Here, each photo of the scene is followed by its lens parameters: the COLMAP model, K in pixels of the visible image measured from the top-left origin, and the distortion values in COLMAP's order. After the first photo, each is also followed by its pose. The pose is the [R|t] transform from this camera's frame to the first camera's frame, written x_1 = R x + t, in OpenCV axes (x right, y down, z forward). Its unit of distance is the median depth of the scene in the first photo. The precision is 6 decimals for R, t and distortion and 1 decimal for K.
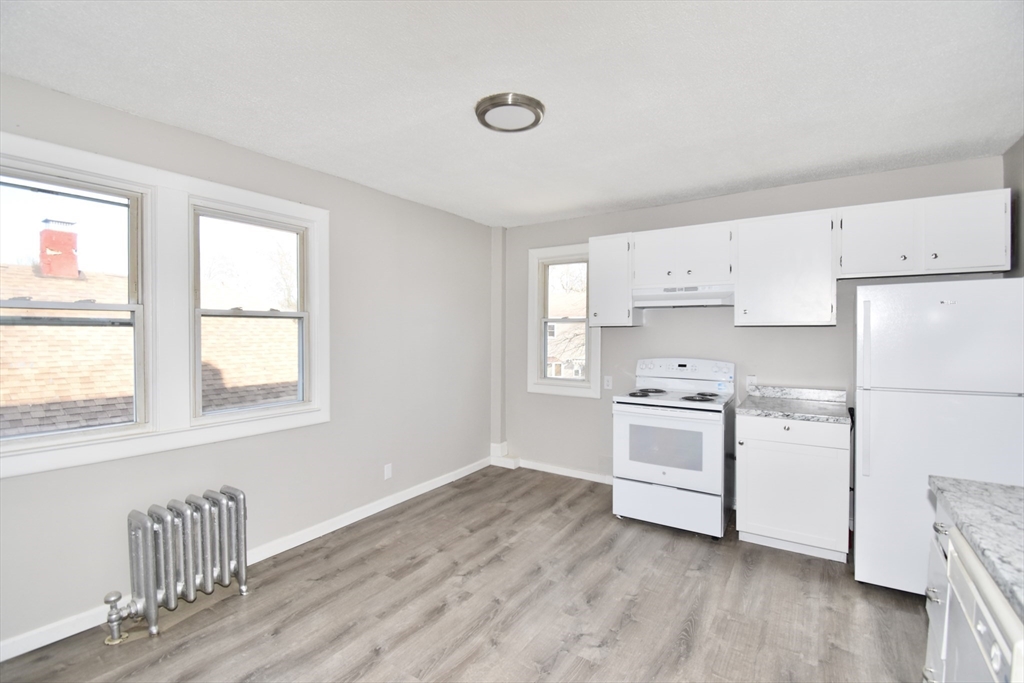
lens RADIAL K [[476.1, 0, 512.0], [0, 476.1, 341.5], [0, 0, 1]] dist [0.002778, -0.000064]
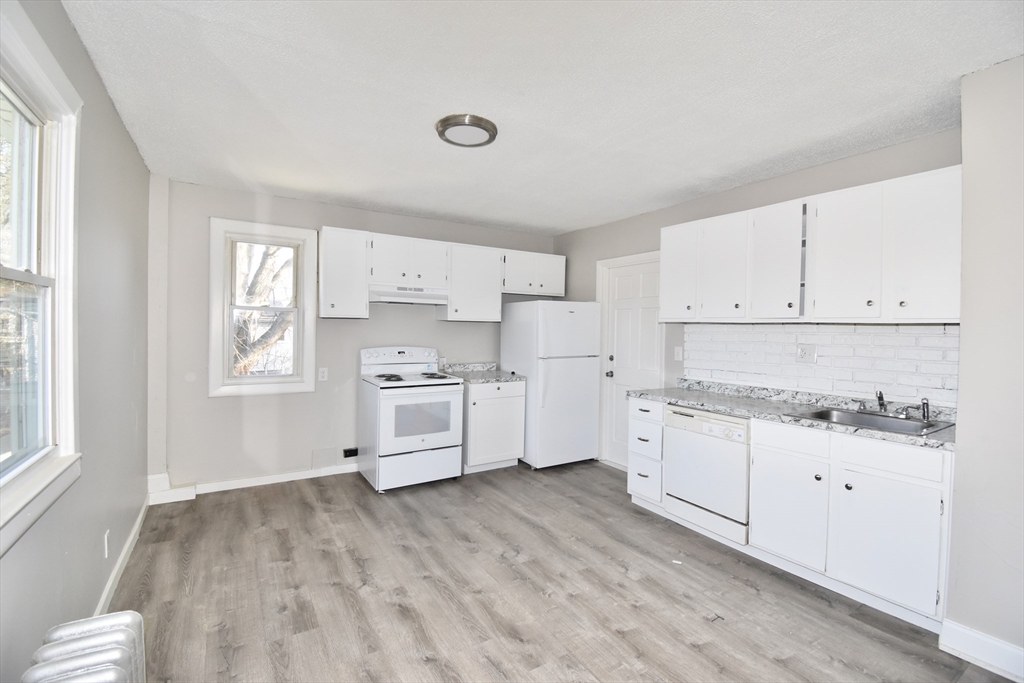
lens RADIAL K [[457.4, 0, 532.7], [0, 457.4, 336.6], [0, 0, 1]] dist [0.000257, -0.000464]
pose [[0.380435, -0.007933, 0.924773, -0.661179], [0.005222, 0.999966, 0.006429, 0.005315], [-0.924793, 0.002383, 0.380464, 0.299114]]
